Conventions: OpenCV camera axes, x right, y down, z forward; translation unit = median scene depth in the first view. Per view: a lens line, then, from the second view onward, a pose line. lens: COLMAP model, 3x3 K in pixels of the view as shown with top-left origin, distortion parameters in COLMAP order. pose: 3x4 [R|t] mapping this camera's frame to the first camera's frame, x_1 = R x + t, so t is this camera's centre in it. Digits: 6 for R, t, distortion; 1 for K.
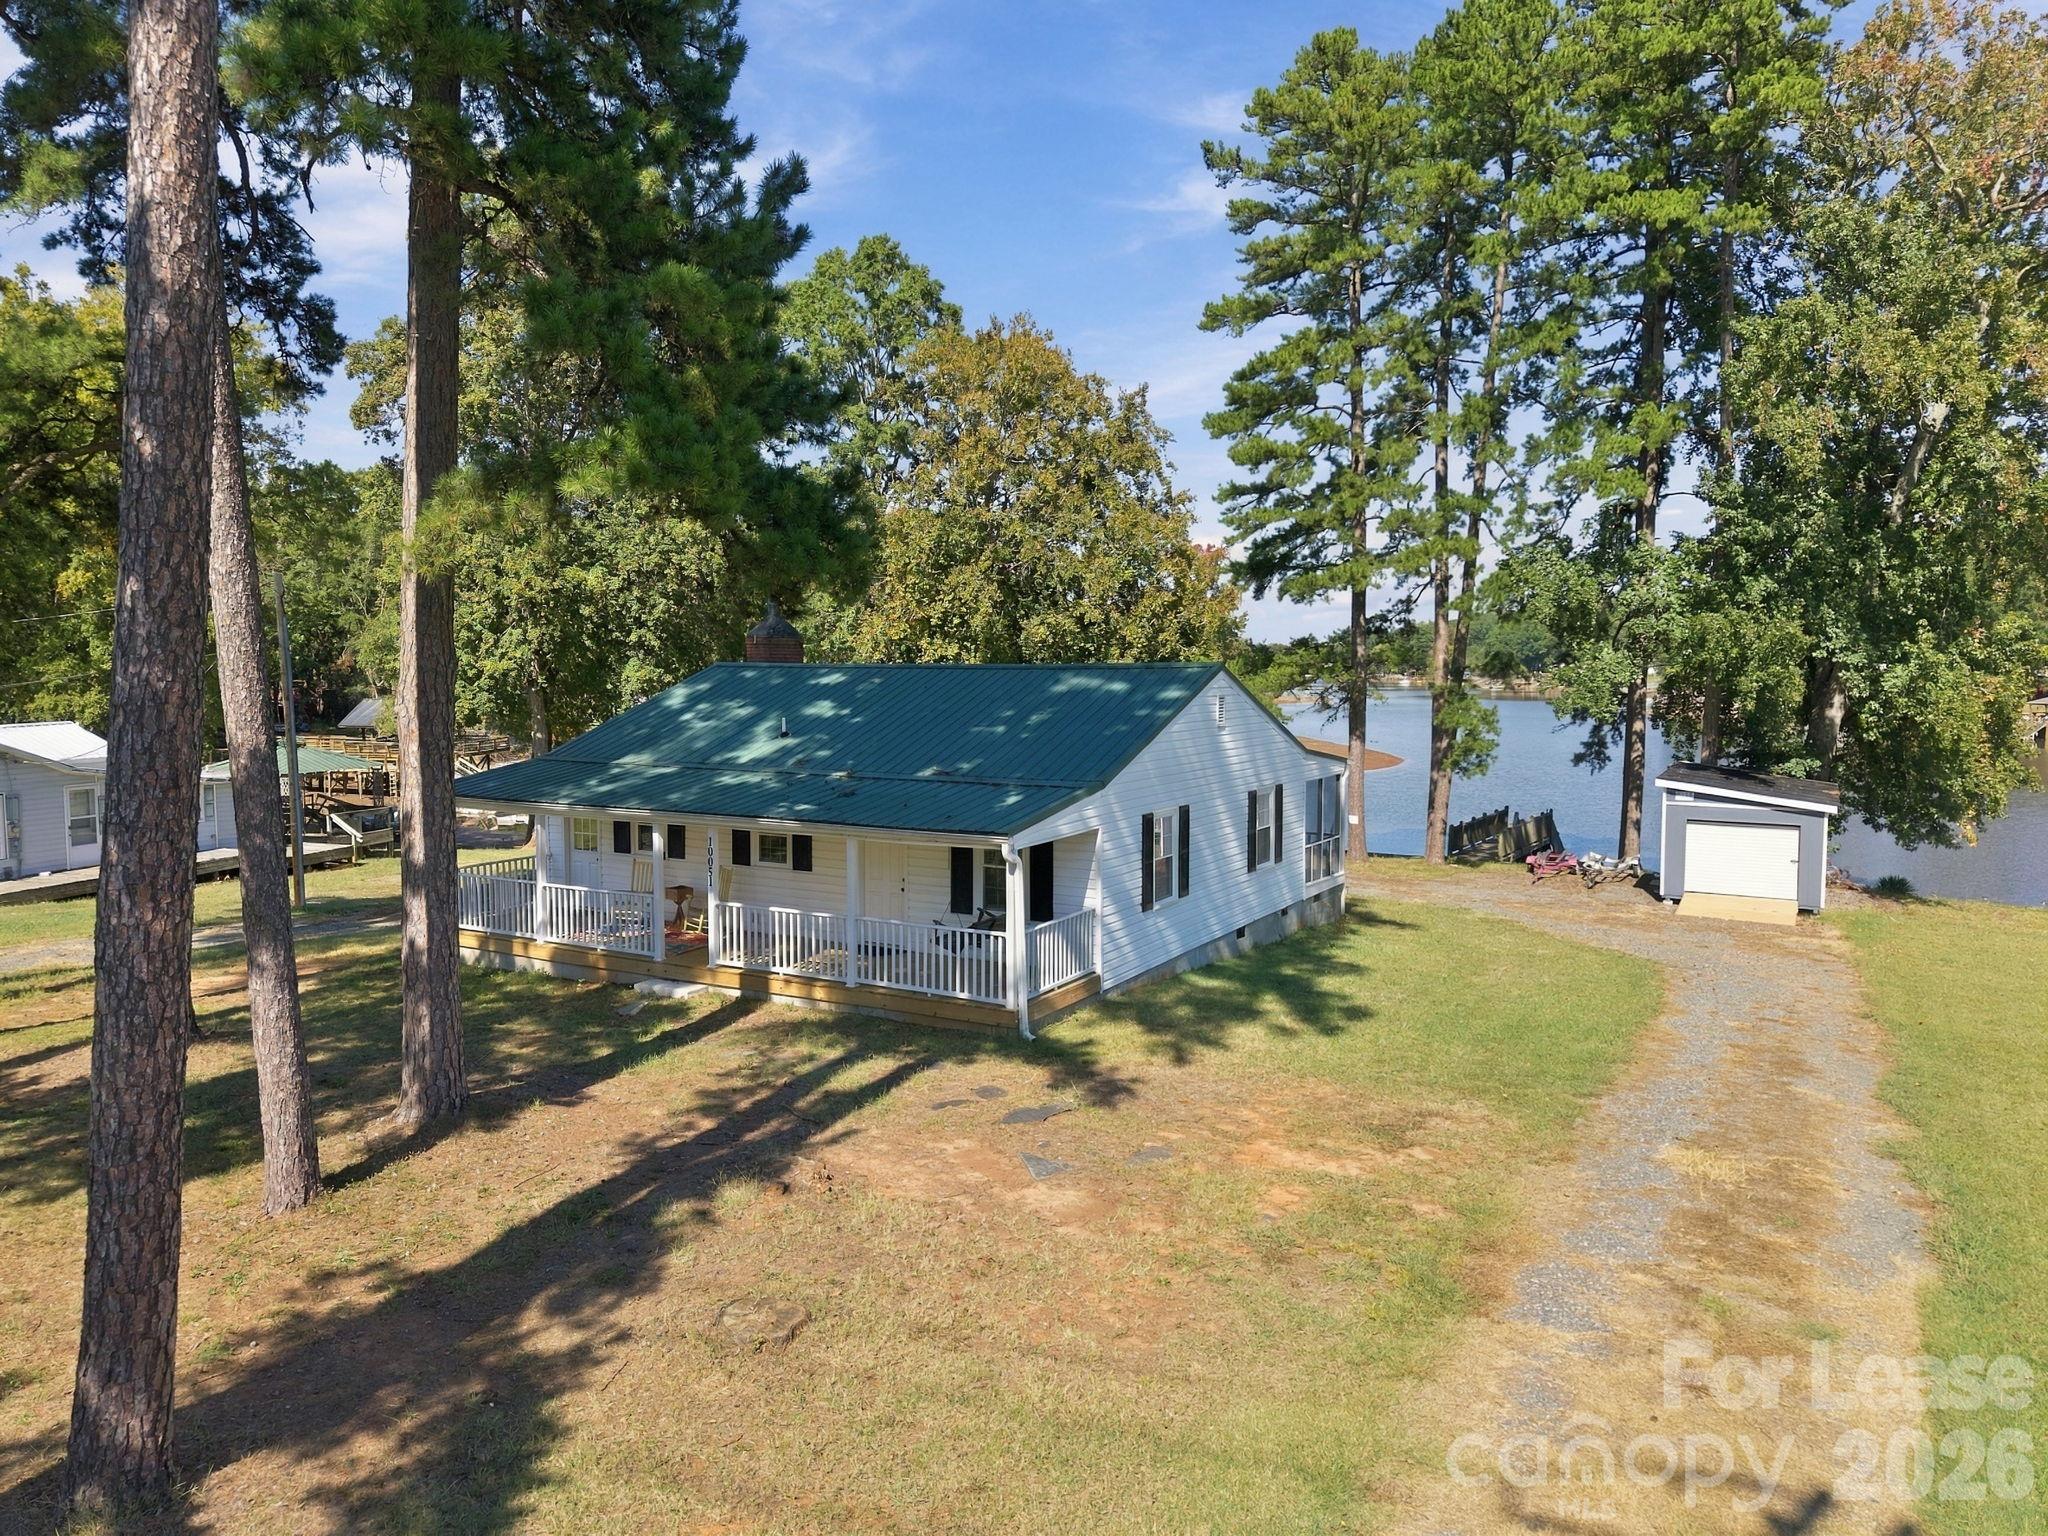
lens RADIAL K [[1371.5, 0, 1025.3], [0, 1371.5, 769.8], [0, 0, 1]] dist [0.033849, -0.040530]
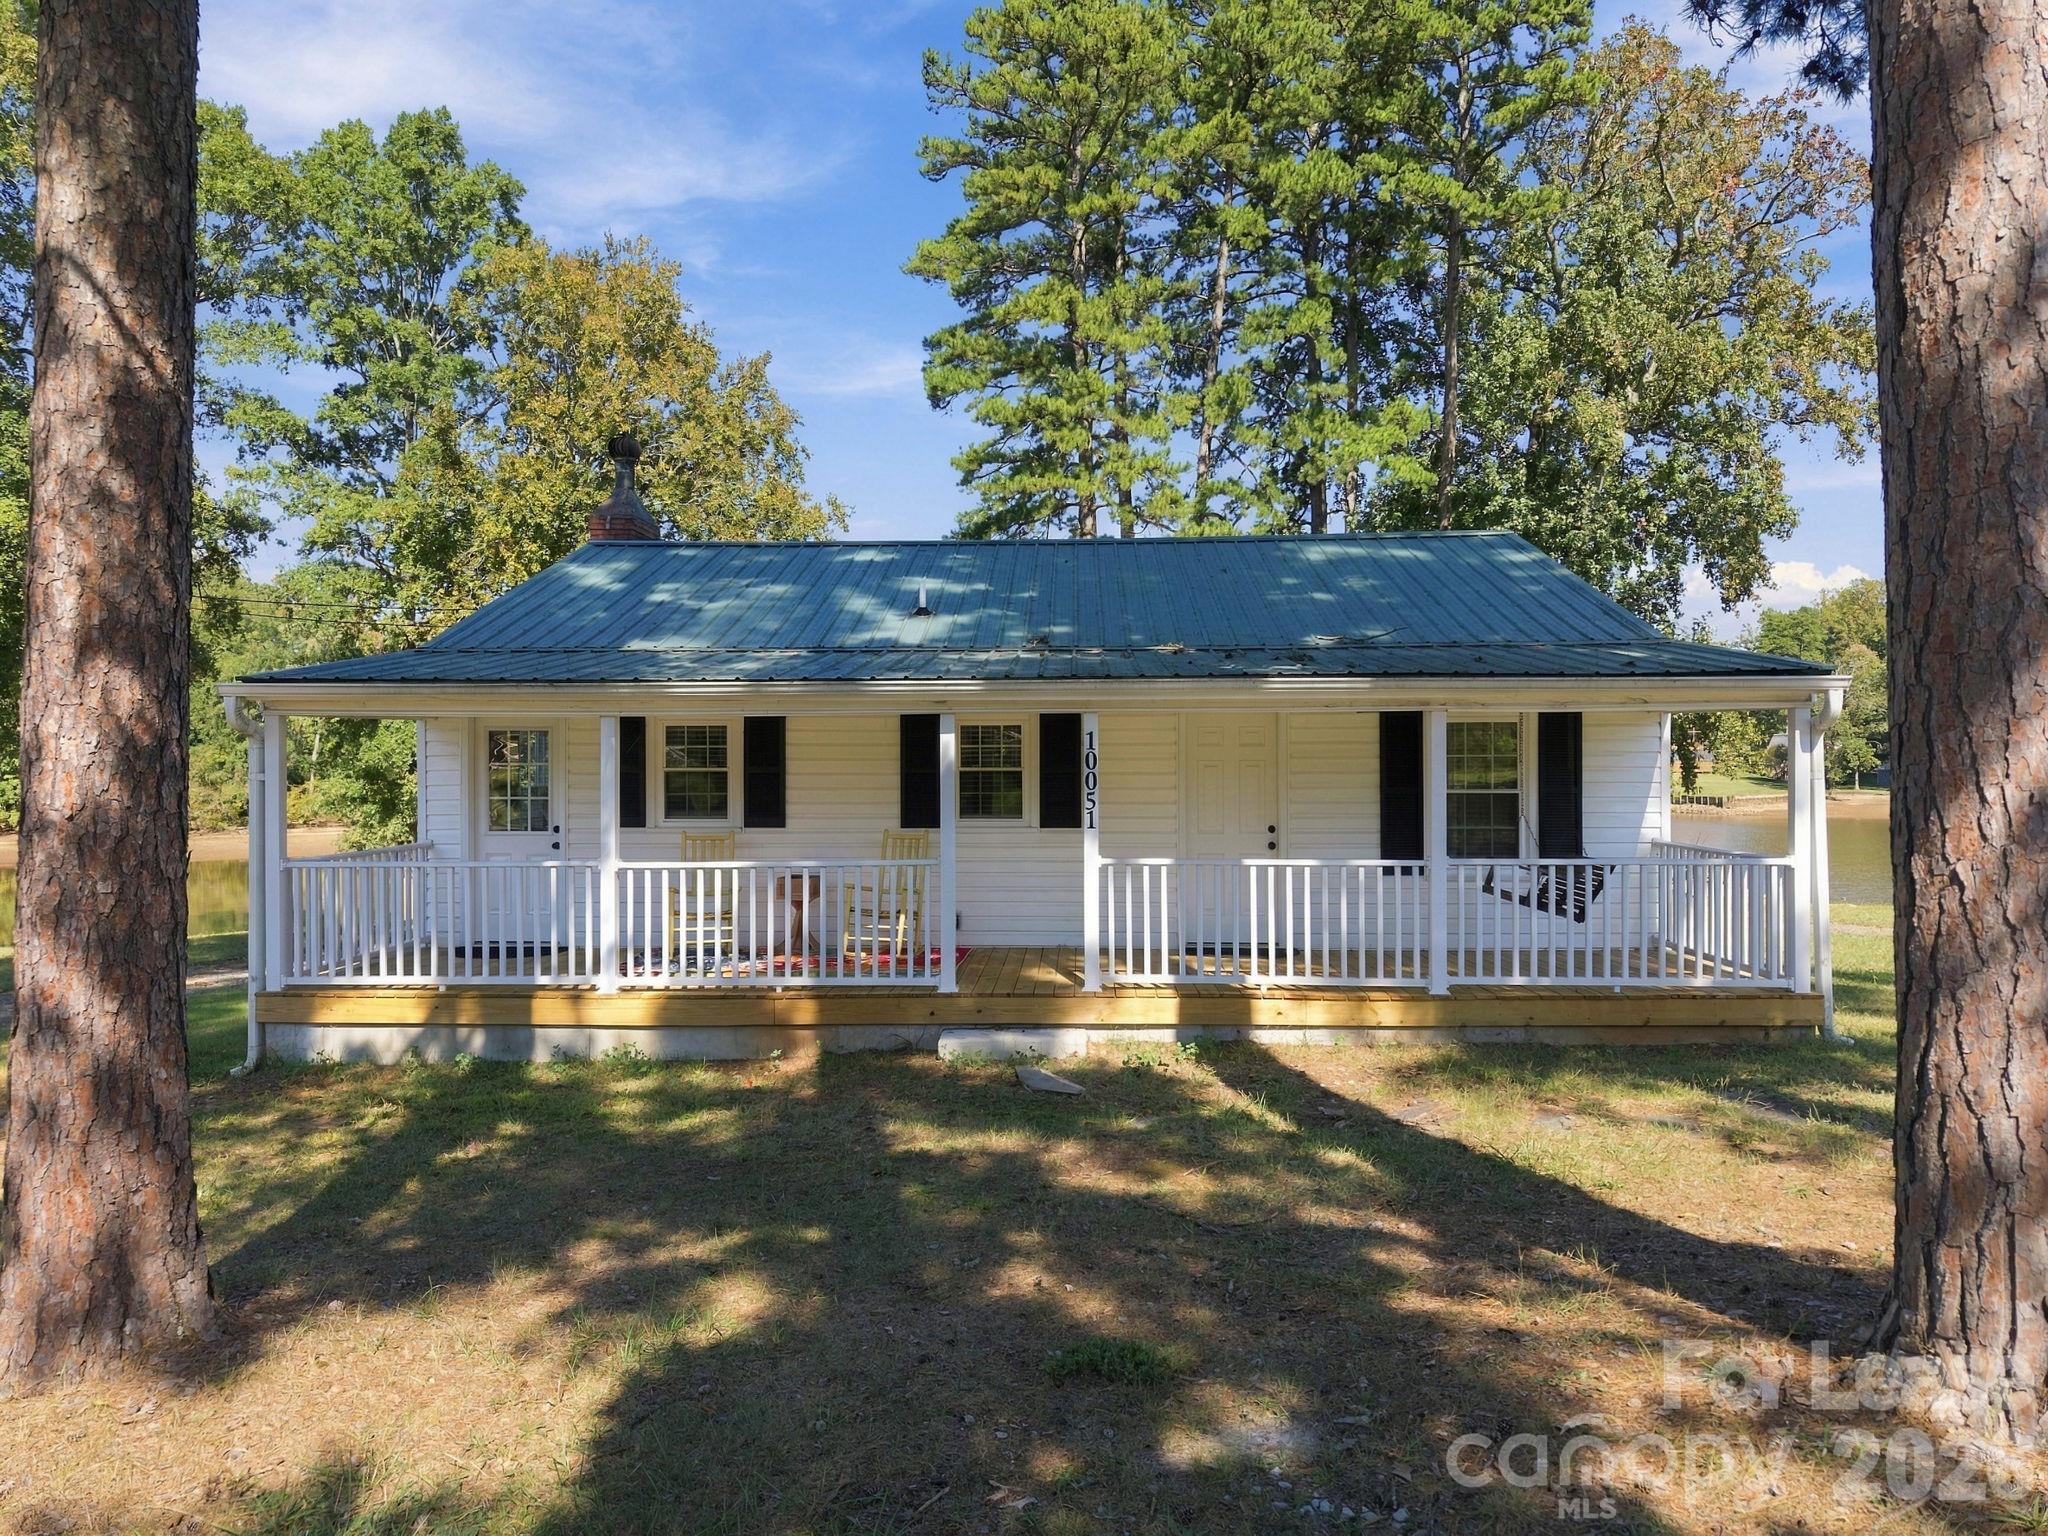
lens RADIAL K [[1371.5, 0, 1021.2], [0, 1371.5, 764.6], [0, 0, 1]] dist [0.033849, -0.040530]
pose [[0.886472, -0.005512, 0.462749, -0.279607], [0.039106, 0.997245, -0.063035, 0.052624], [-0.461126, 0.073975, 0.884246, 0.326870]]
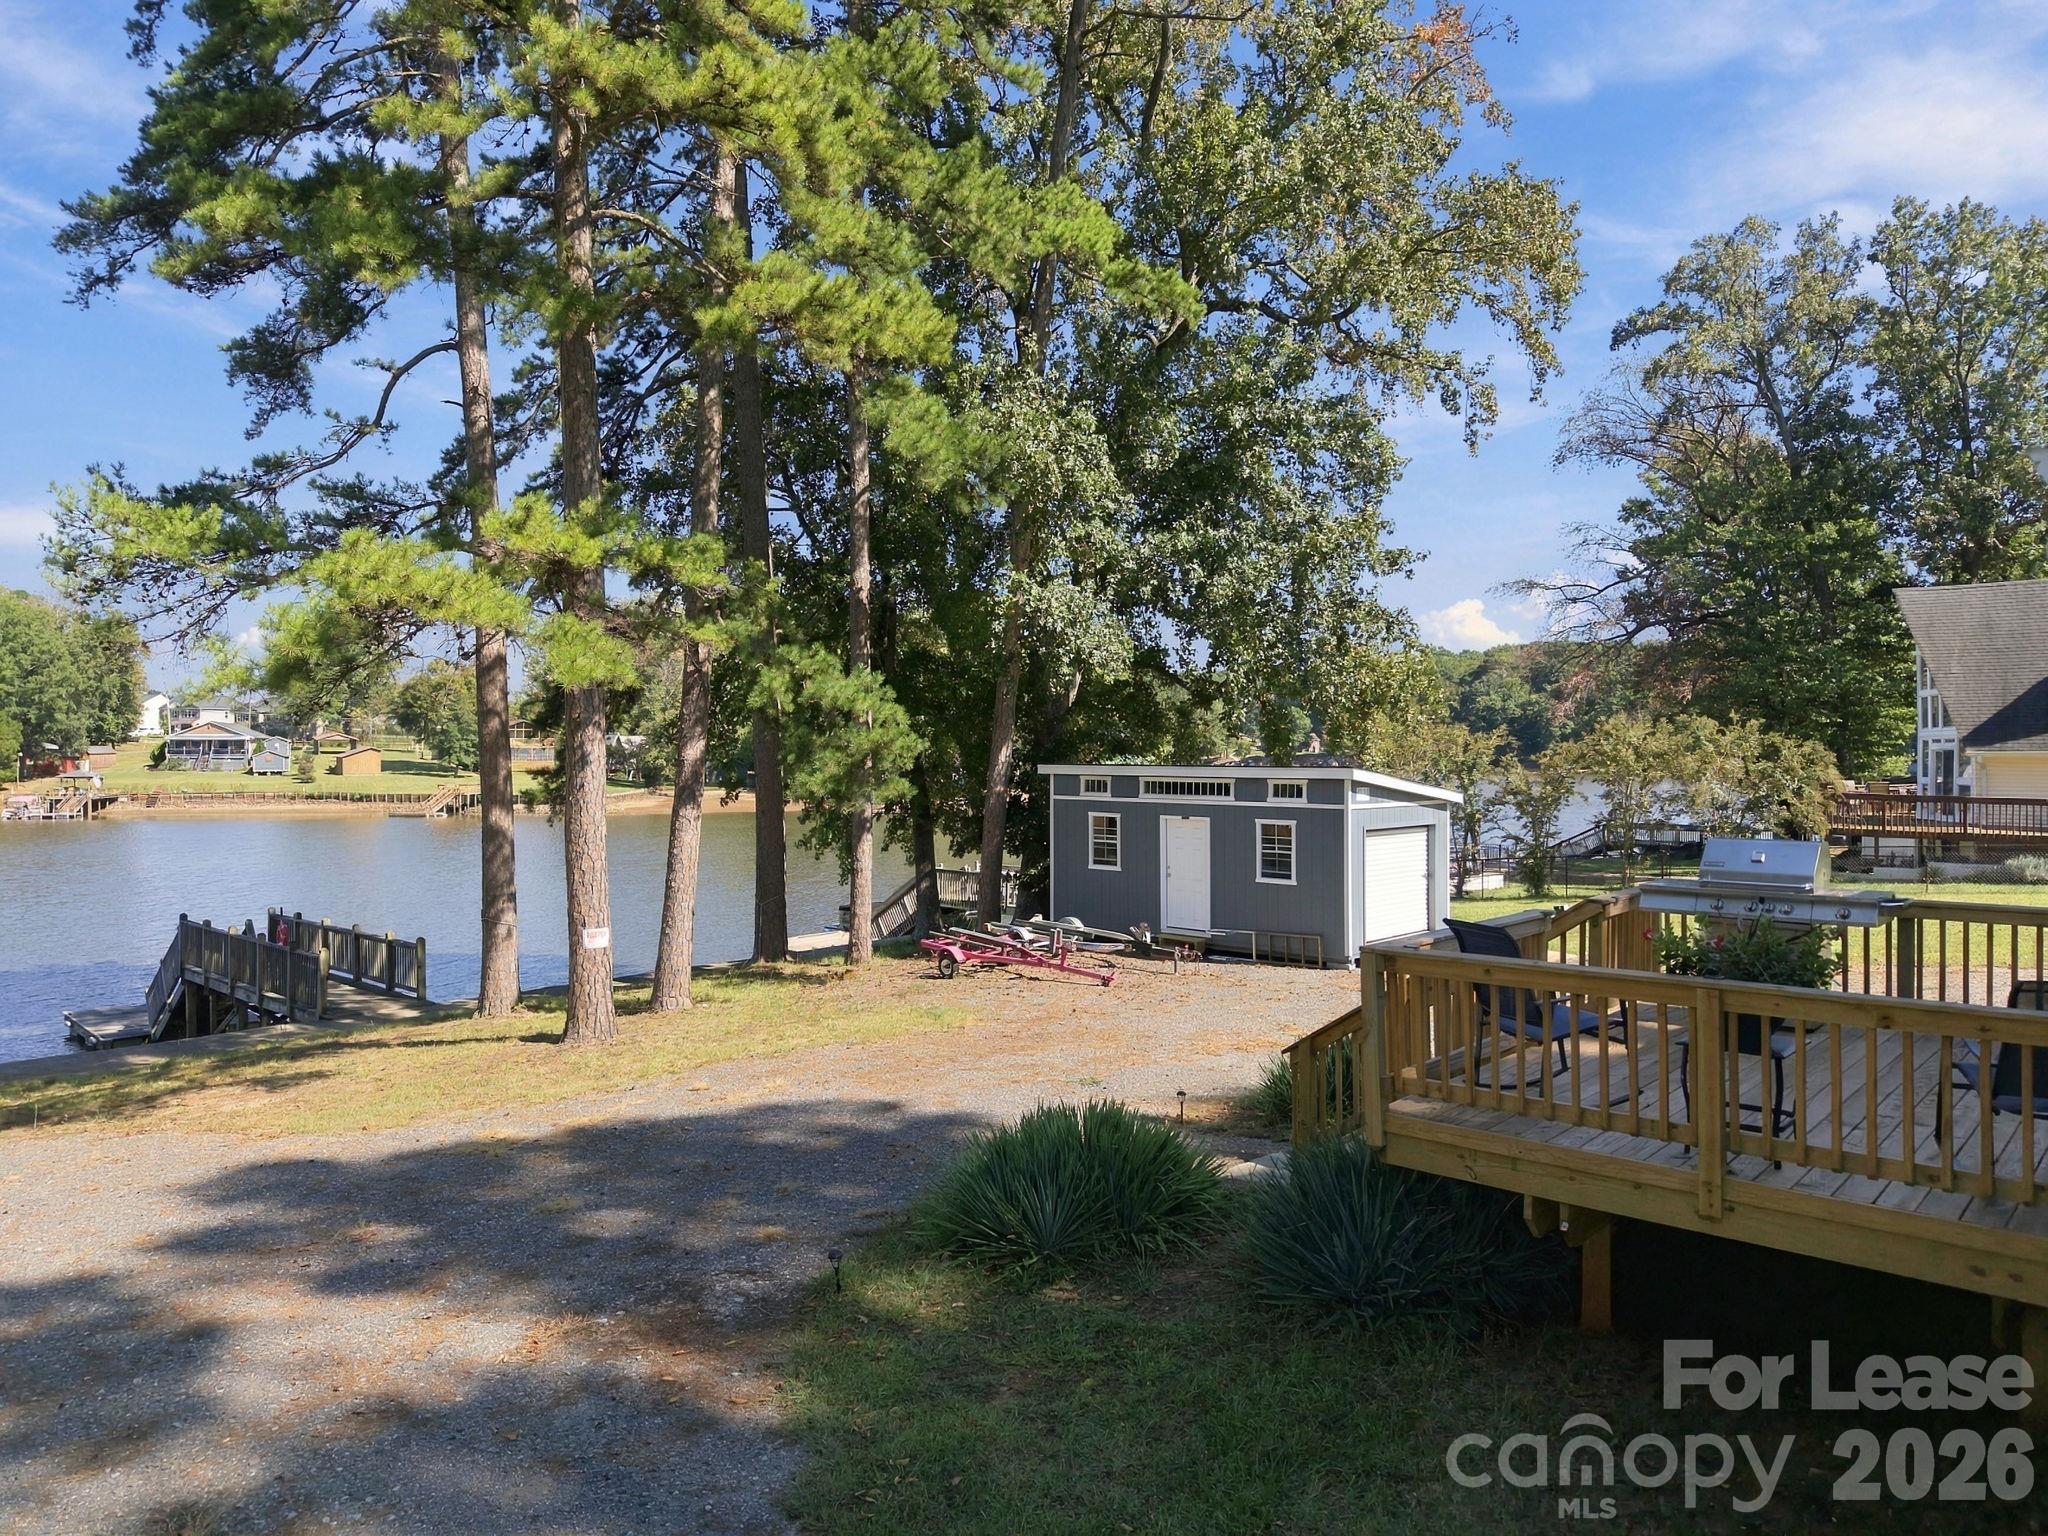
lens RADIAL K [[1371.5, 0, 1025.6], [0, 1371.5, 784.8], [0, 0, 1]] dist [0.033849, -0.040530]
pose [[0.207719, -0.022751, 0.977924, -0.182834], [0.077404, 0.996977, 0.006753, -0.003075], [-0.975121, 0.074292, 0.208852, 1.065654]]
